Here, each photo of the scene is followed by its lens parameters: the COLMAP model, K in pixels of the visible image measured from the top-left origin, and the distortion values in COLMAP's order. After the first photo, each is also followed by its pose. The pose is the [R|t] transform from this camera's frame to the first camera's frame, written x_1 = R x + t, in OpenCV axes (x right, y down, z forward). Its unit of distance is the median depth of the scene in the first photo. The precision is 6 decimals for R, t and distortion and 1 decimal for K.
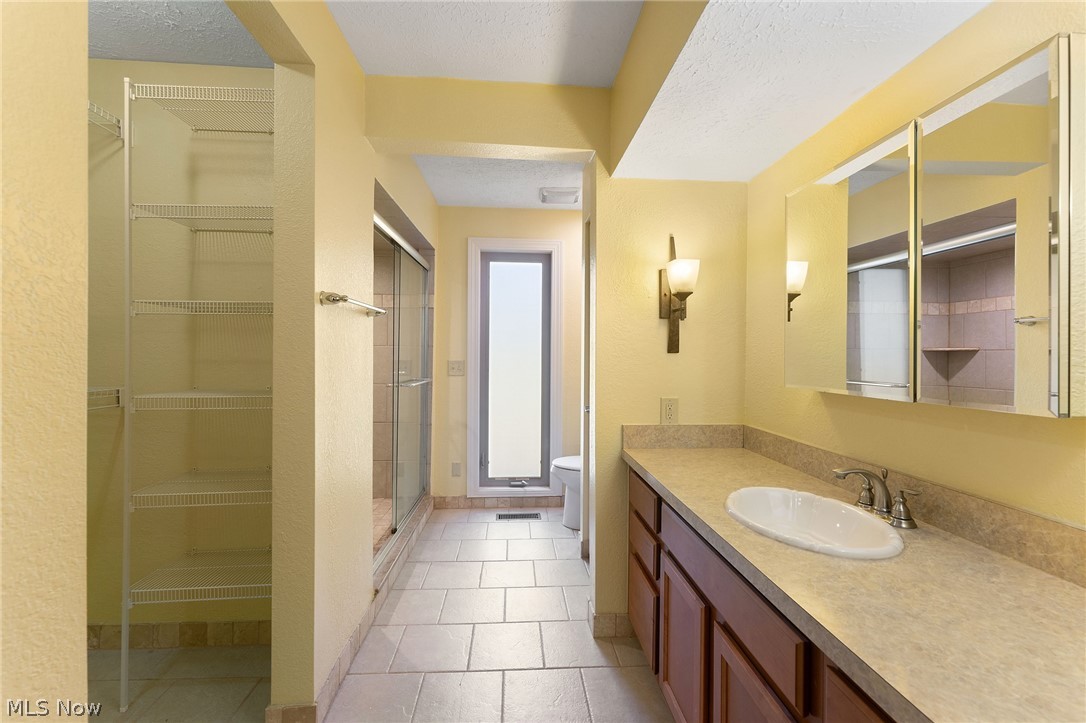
lens RADIAL K [[459.1, 0, 540.9], [0, 459.1, 348.8], [0, 0, 1]] dist [0.000594, 0.000027]
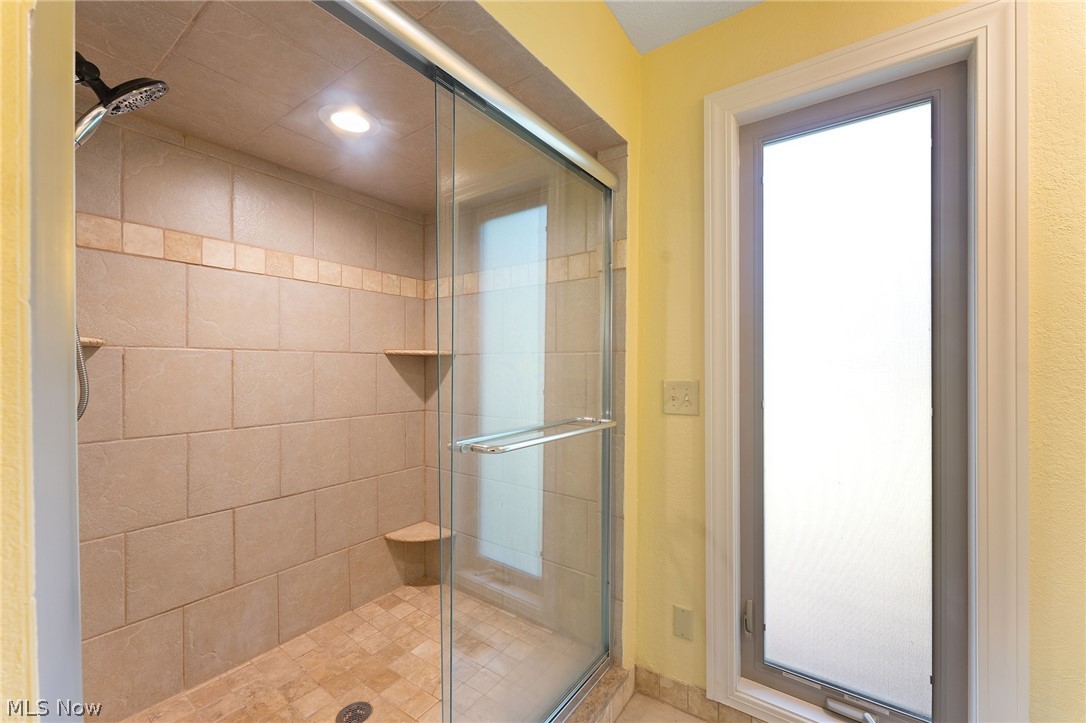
lens RADIAL K [[432.7, 0, 545.8], [0, 432.7, 363.2], [0, 0, 1]] dist [0.001983, 0.000143]
pose [[0.778115, -0.007590, -0.628076, -0.019894], [0.009493, 0.999955, -0.000322, 0.006668], [0.628050, -0.005712, 0.778152, 0.587548]]
